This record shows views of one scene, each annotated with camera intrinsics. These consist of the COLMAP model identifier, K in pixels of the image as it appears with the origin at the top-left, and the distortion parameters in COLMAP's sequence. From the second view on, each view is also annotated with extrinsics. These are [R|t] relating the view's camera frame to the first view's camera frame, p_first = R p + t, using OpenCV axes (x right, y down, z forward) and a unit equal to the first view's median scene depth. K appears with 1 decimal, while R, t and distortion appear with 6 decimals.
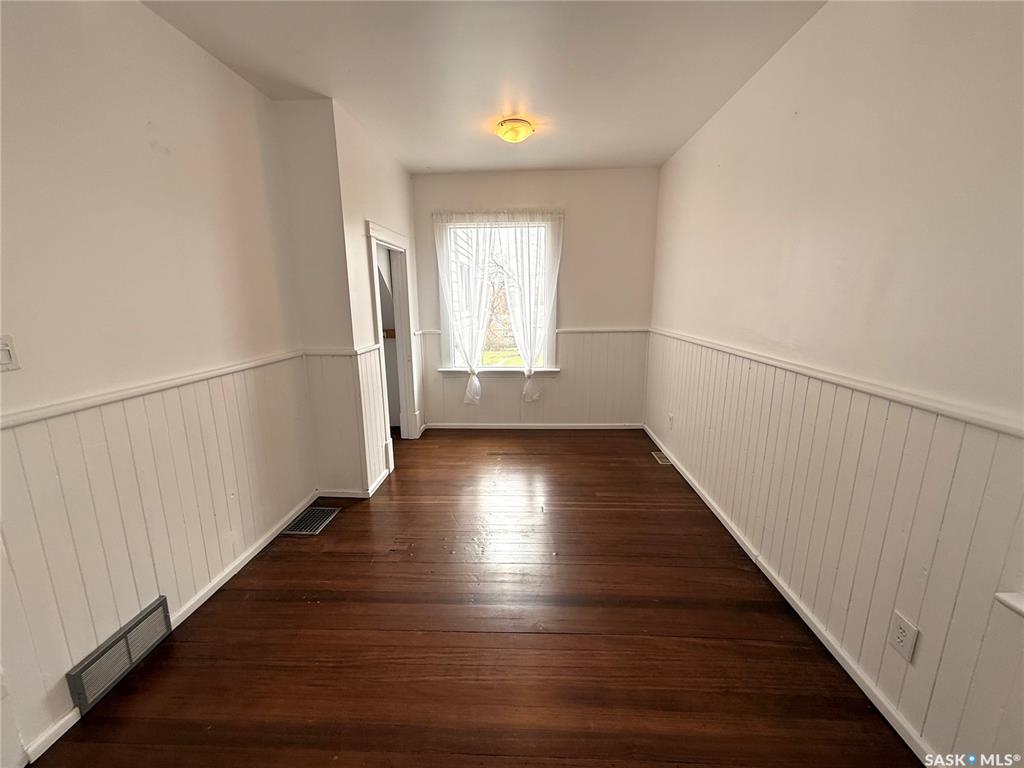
lens RADIAL K [[413.3, 0, 512.0], [0, 413.3, 383.3], [0, 0, 1]] dist [-0.000470, 0.000375]
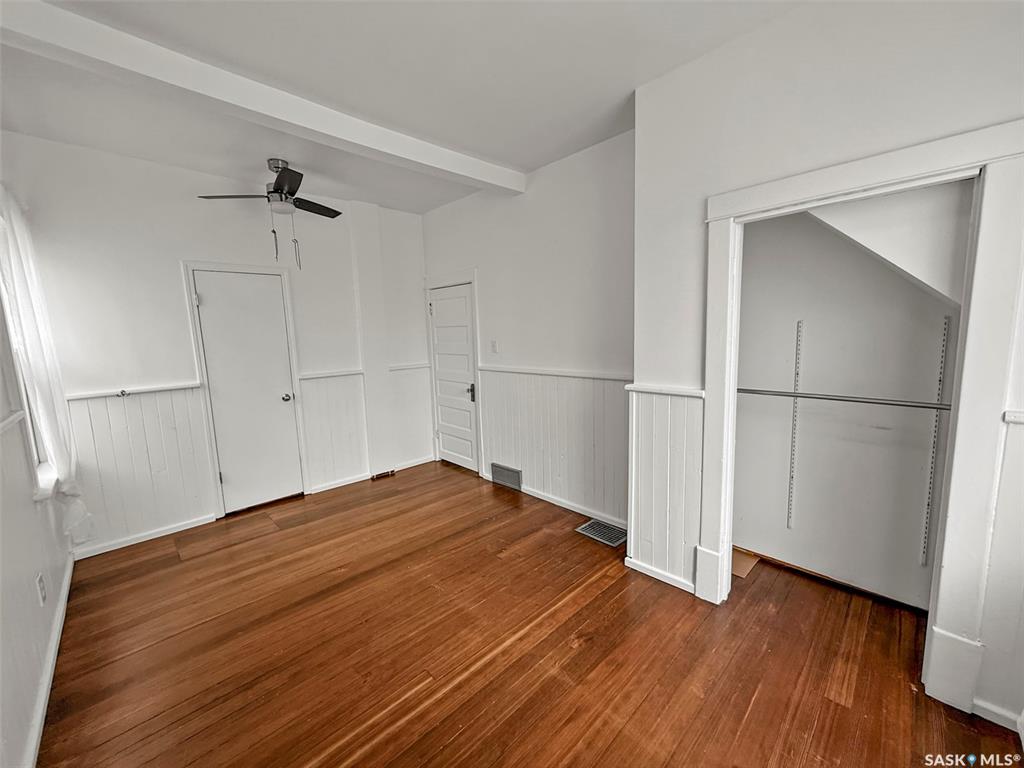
lens RADIAL K [[413.3, 0, 508.7], [0, 413.3, 386.3], [0, 0, 1]] dist [-0.000470, 0.000375]
pose [[-0.687830, 0.110725, -0.717377, 0.456267], [-0.124065, 0.955821, 0.266483, -0.315700], [0.715191, 0.272296, -0.643706, 1.609921]]
